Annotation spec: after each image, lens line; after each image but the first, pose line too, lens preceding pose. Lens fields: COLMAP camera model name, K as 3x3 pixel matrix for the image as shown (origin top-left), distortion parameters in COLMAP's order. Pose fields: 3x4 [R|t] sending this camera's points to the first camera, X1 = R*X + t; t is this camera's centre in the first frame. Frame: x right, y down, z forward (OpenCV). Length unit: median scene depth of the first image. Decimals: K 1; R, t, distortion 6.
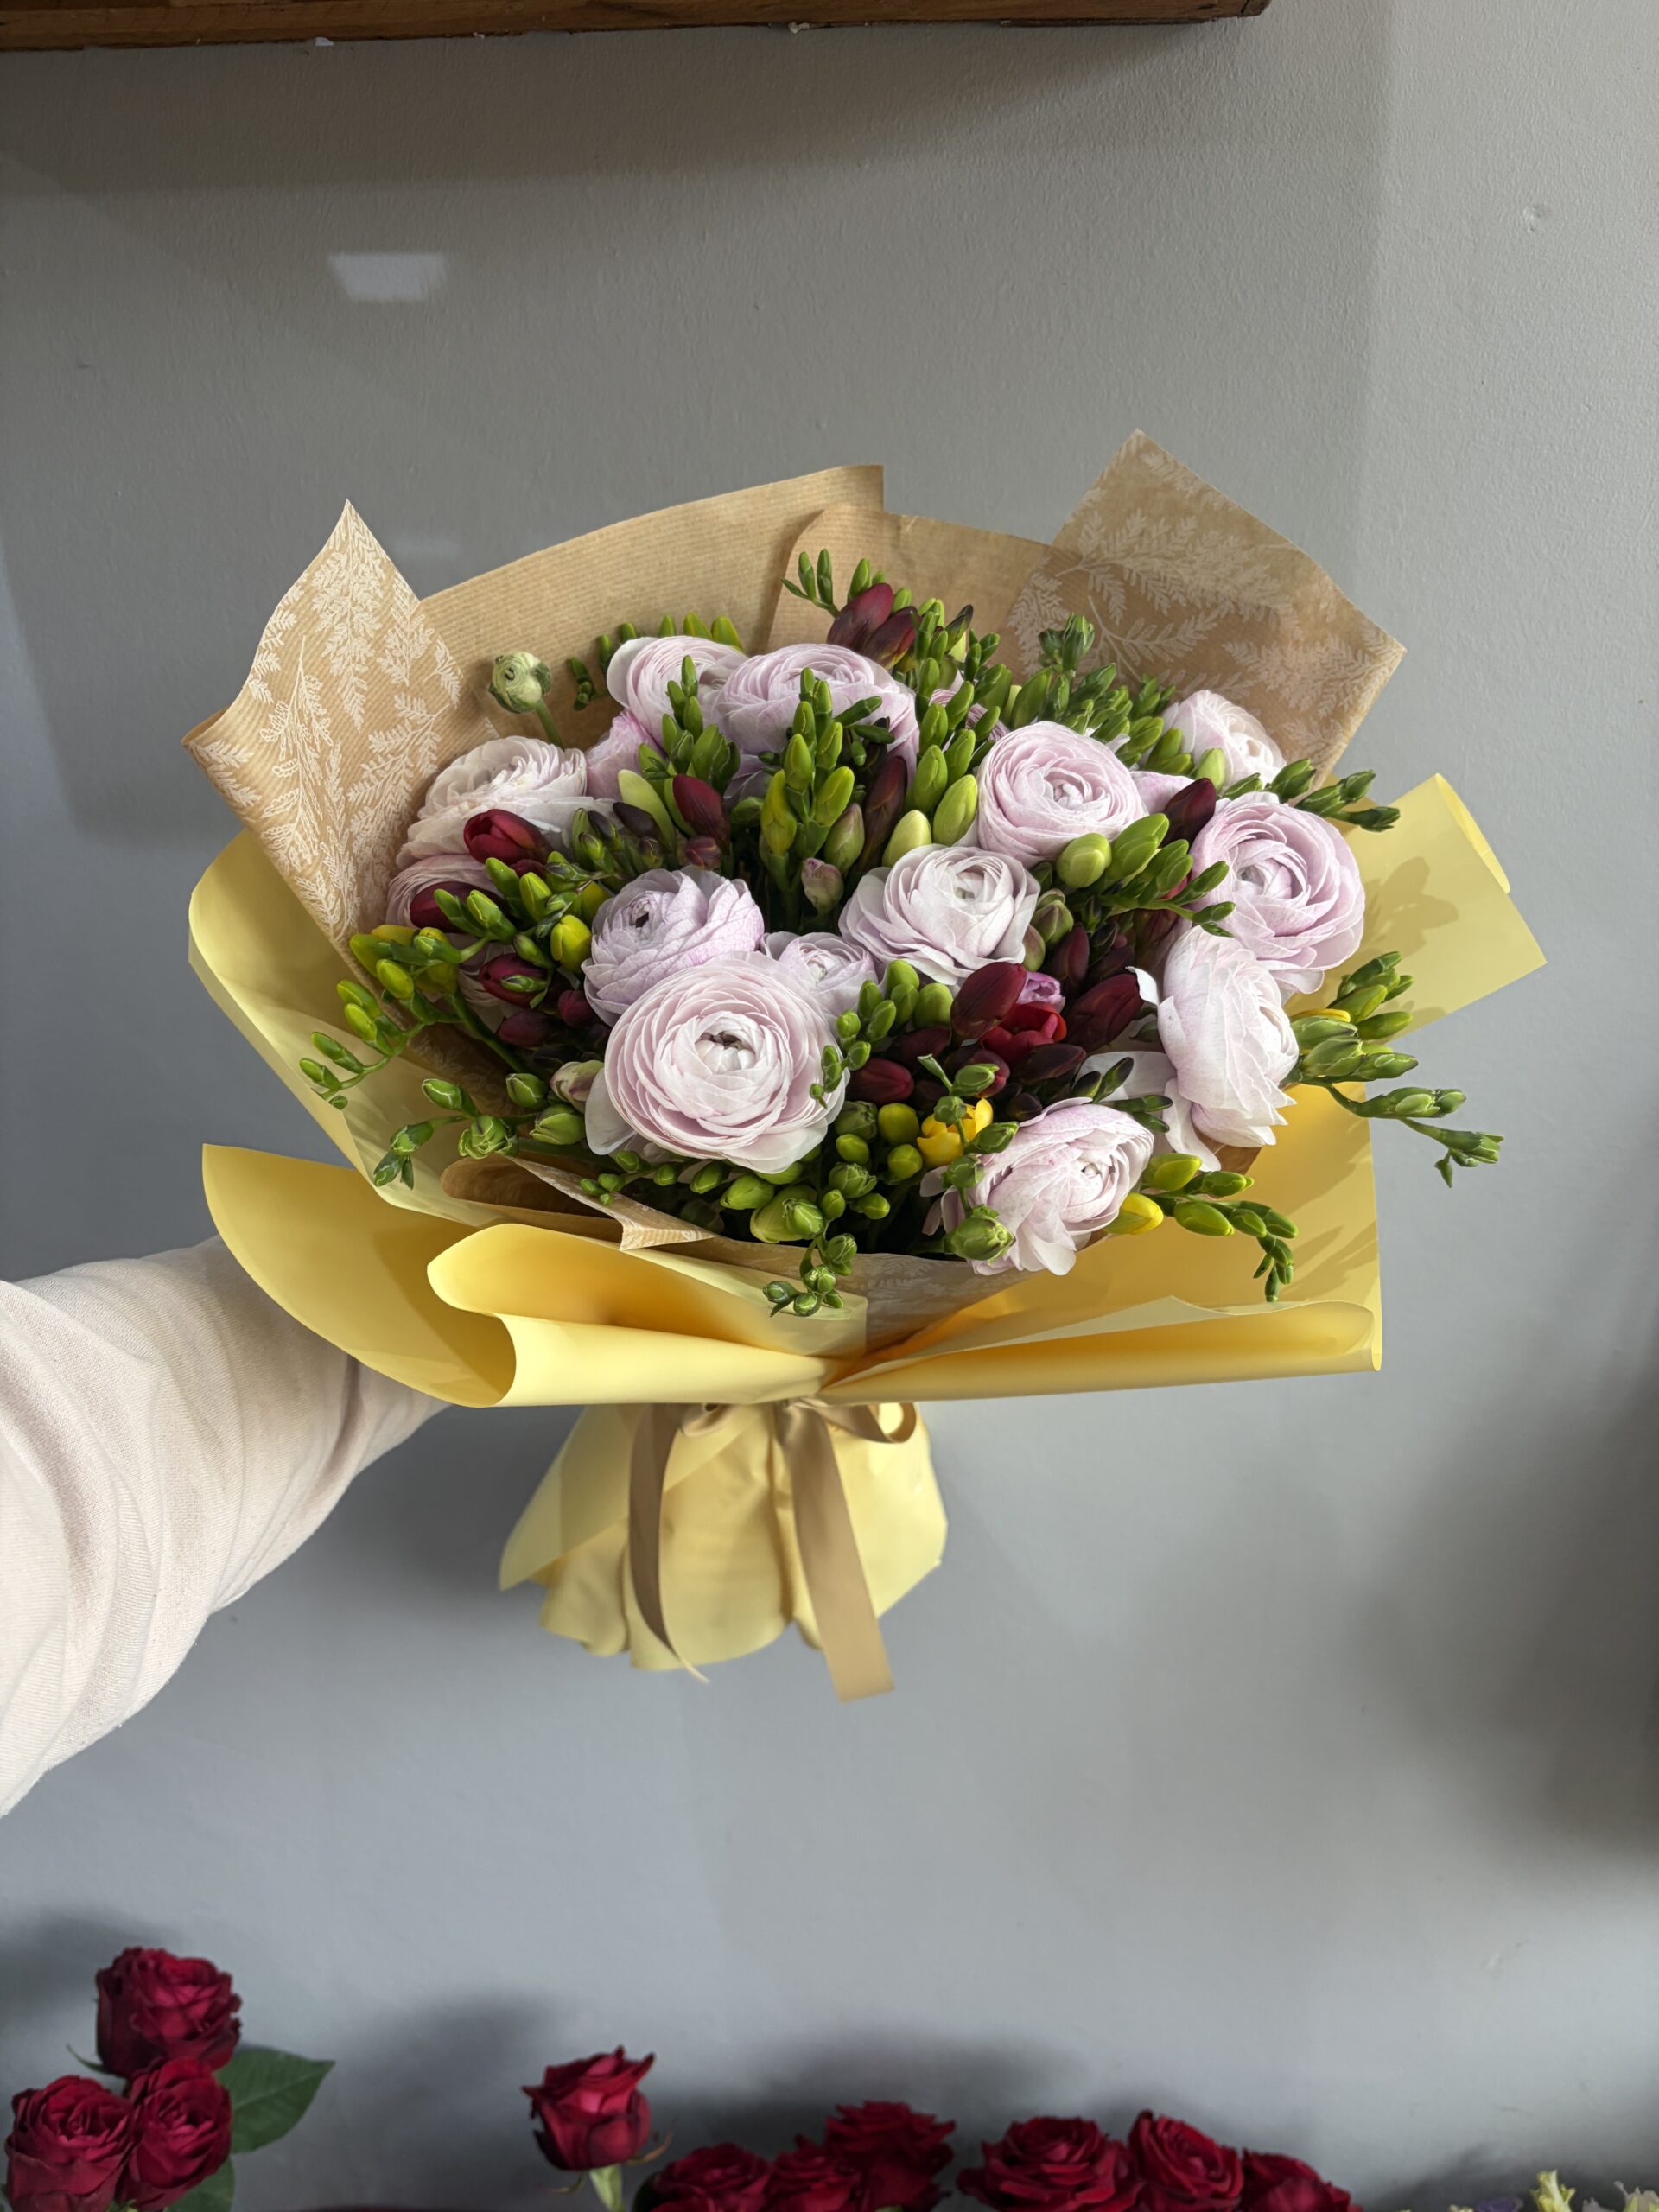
lens RADIAL K [[1700.9, 0, 857.5], [0, 1700.9, 1100.0], [0, 0, 1]] dist [0.005960, -0.011704]
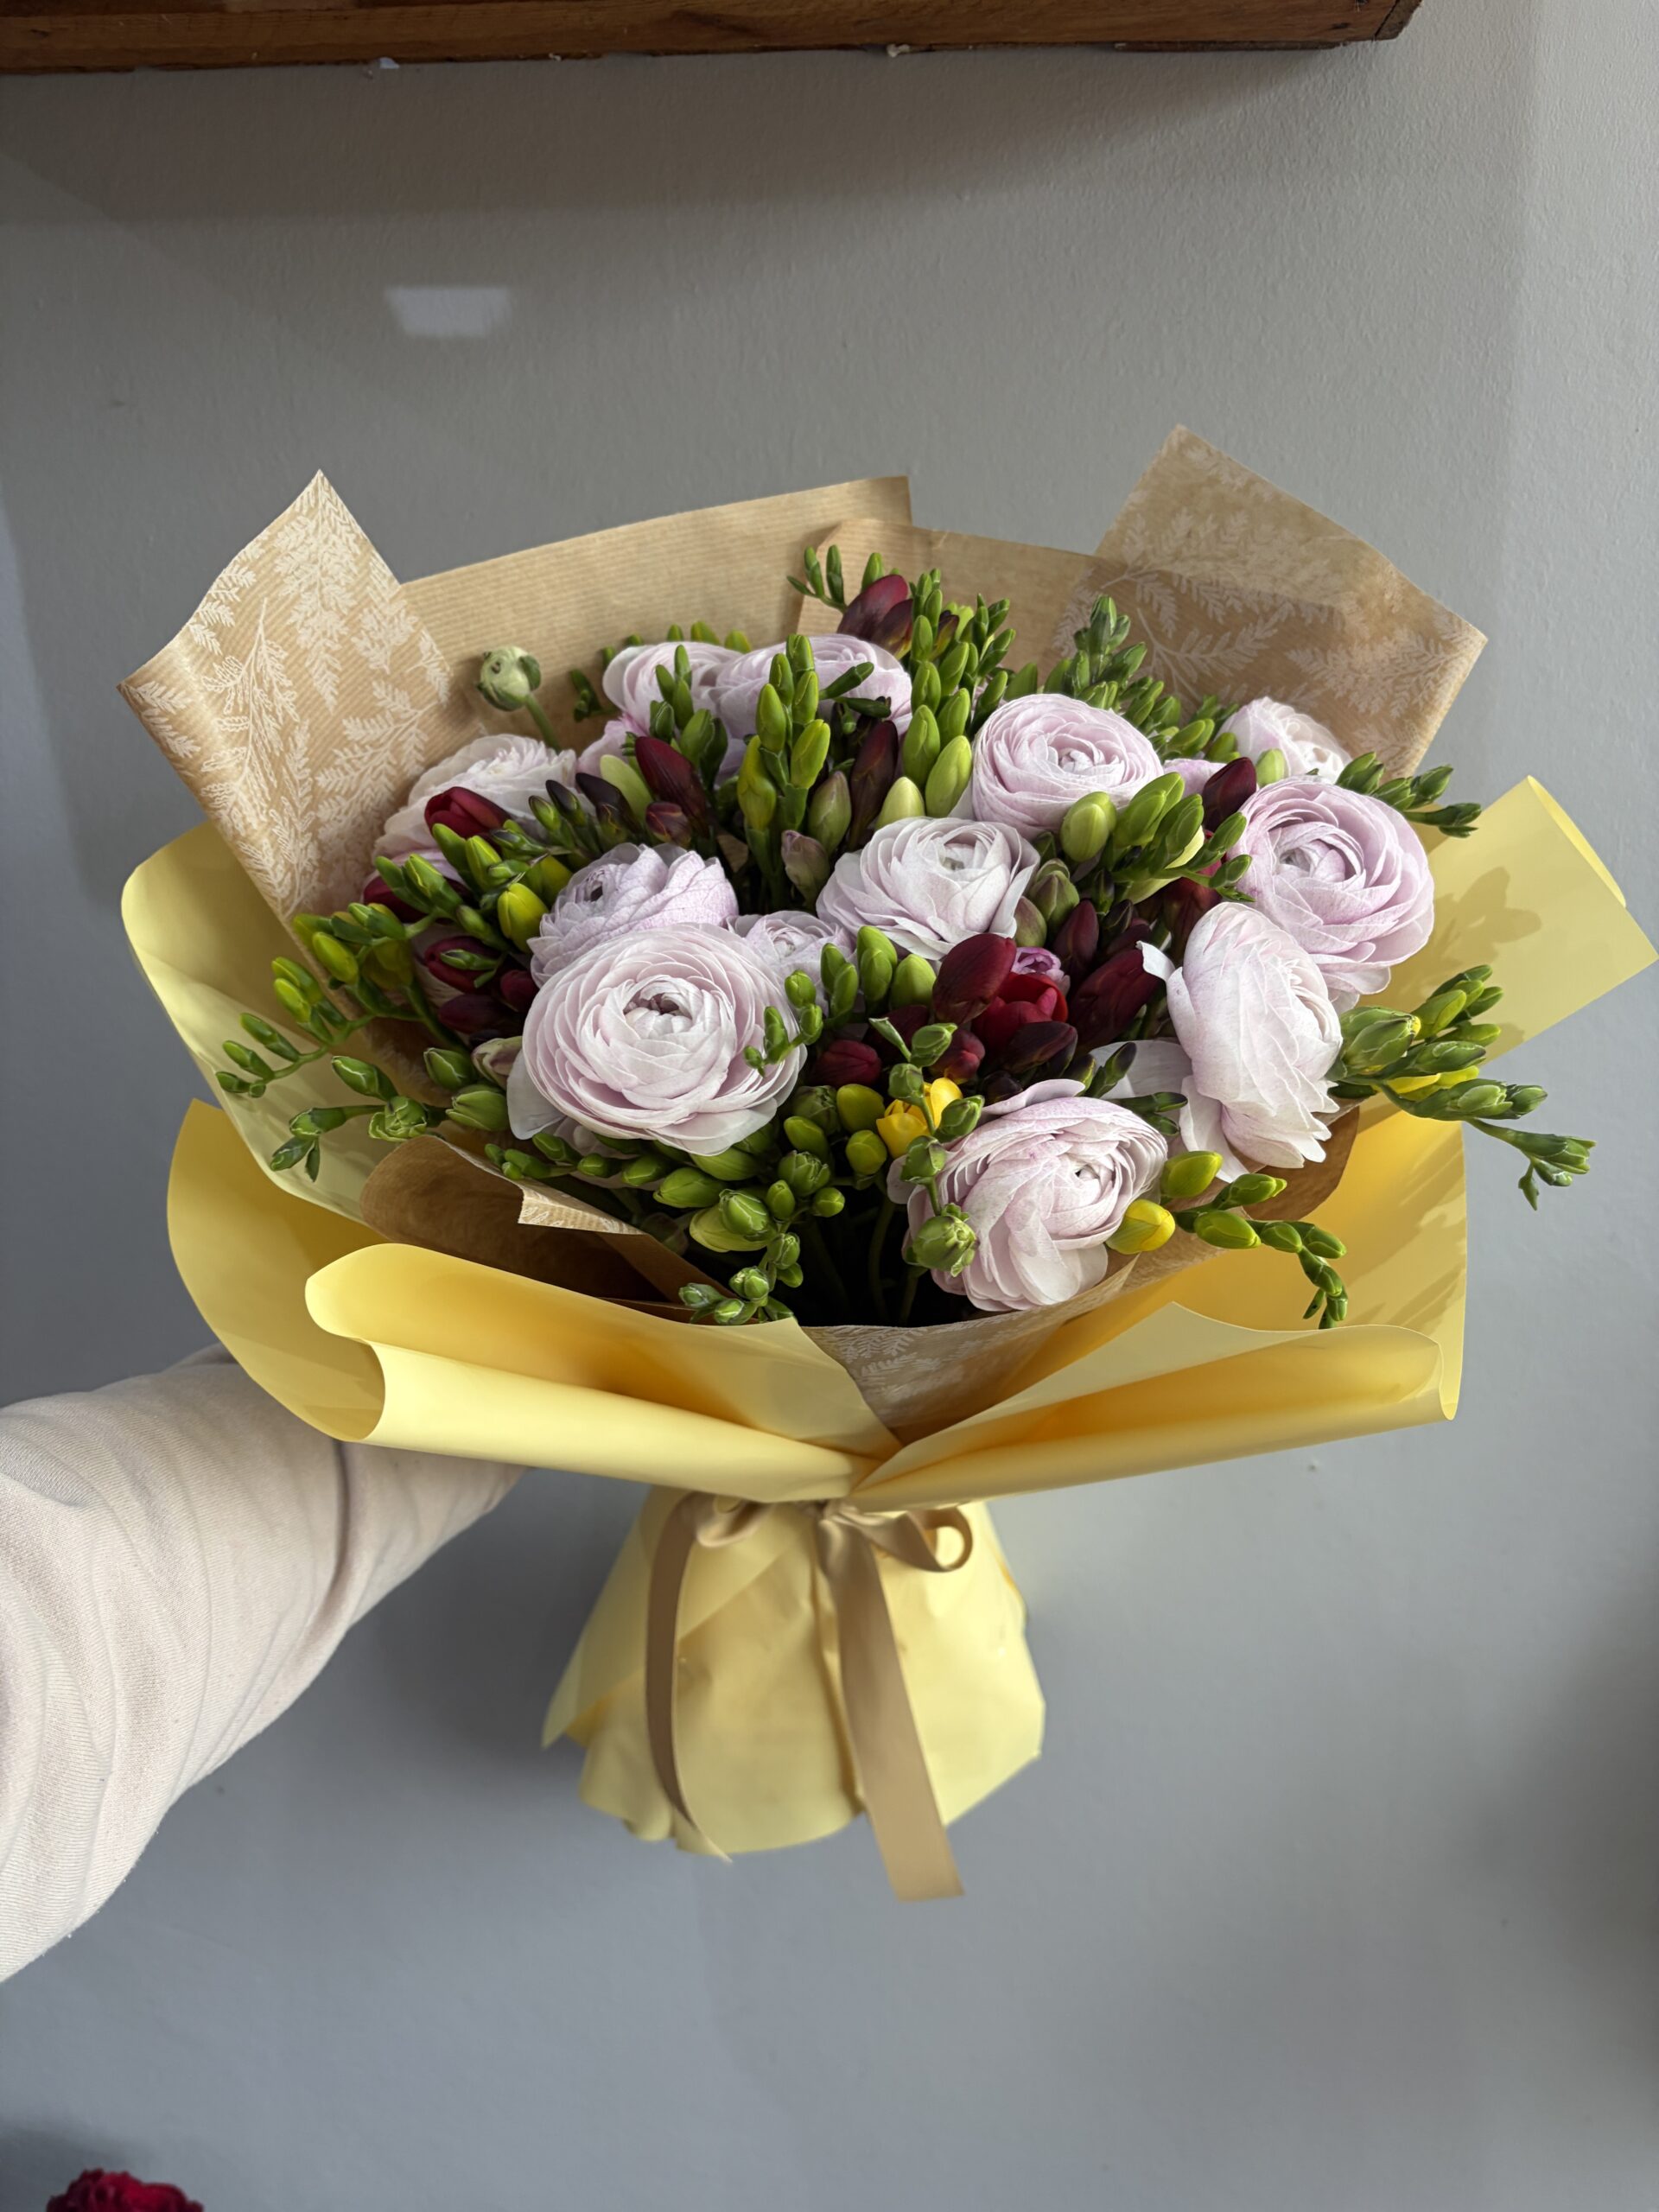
lens RADIAL K [[1710.8, 0, 774.9], [0, 1710.8, 1107.4], [0, 0, 1]] dist [-0.087420, 0.000728]
pose [[0.984192, 0.016564, -0.176330, 0.127695], [-0.043852, 0.987406, -0.152005, 0.138658], [0.171592, 0.157335, 0.972524, 0.140261]]
